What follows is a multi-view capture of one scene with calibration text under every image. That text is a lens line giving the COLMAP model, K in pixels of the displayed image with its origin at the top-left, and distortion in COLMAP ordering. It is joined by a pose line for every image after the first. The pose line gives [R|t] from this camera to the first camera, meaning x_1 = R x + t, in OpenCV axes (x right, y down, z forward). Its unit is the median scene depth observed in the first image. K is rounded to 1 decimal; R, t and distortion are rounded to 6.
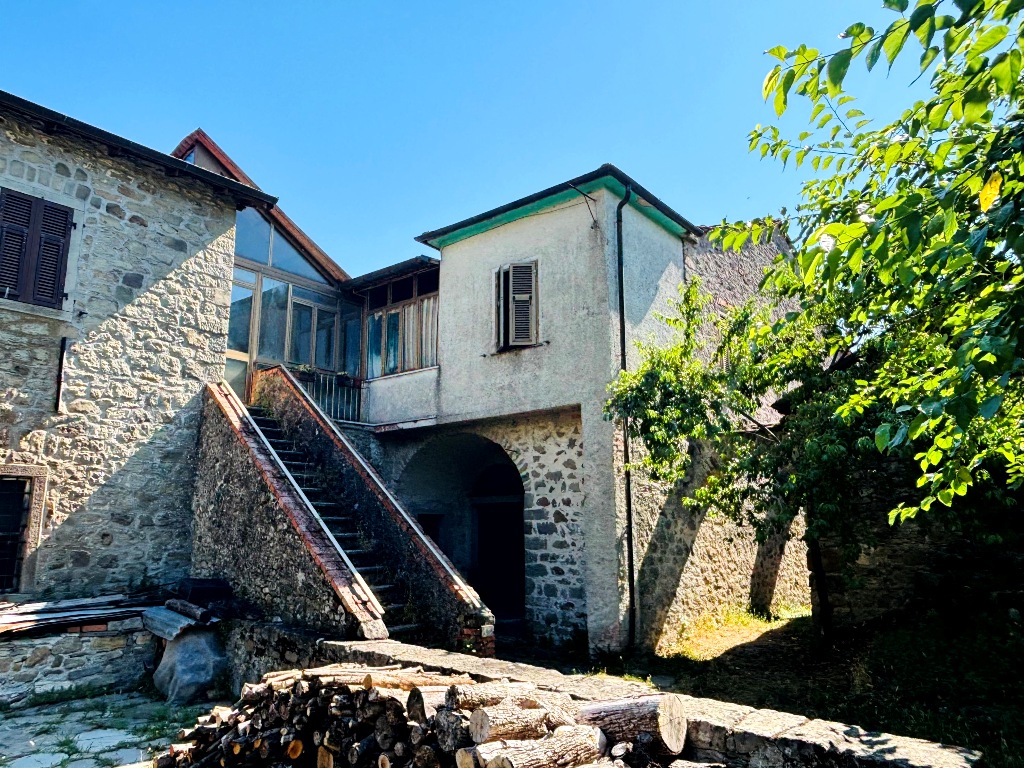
lens RADIAL K [[725.7, 0, 516.3], [0, 725.7, 381.1], [0, 0, 1]] dist [0.024979, -0.035007]
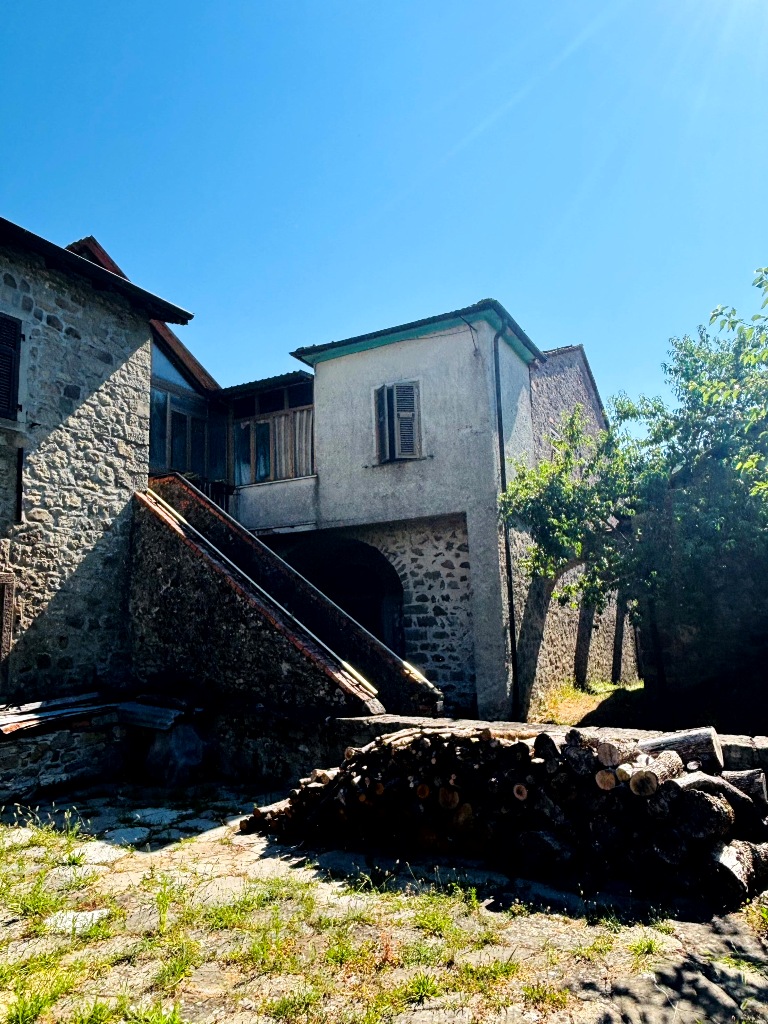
lens RADIAL K [[725.7, 0, 386.0], [0, 725.7, 512.3], [0, 0, 1]] dist [0.024979, -0.035007]
pose [[0.979345, 0.001435, 0.202192, -0.258495], [-0.010337, 0.999023, 0.042978, -0.015102], [-0.201933, -0.044180, 0.978402, -0.087587]]
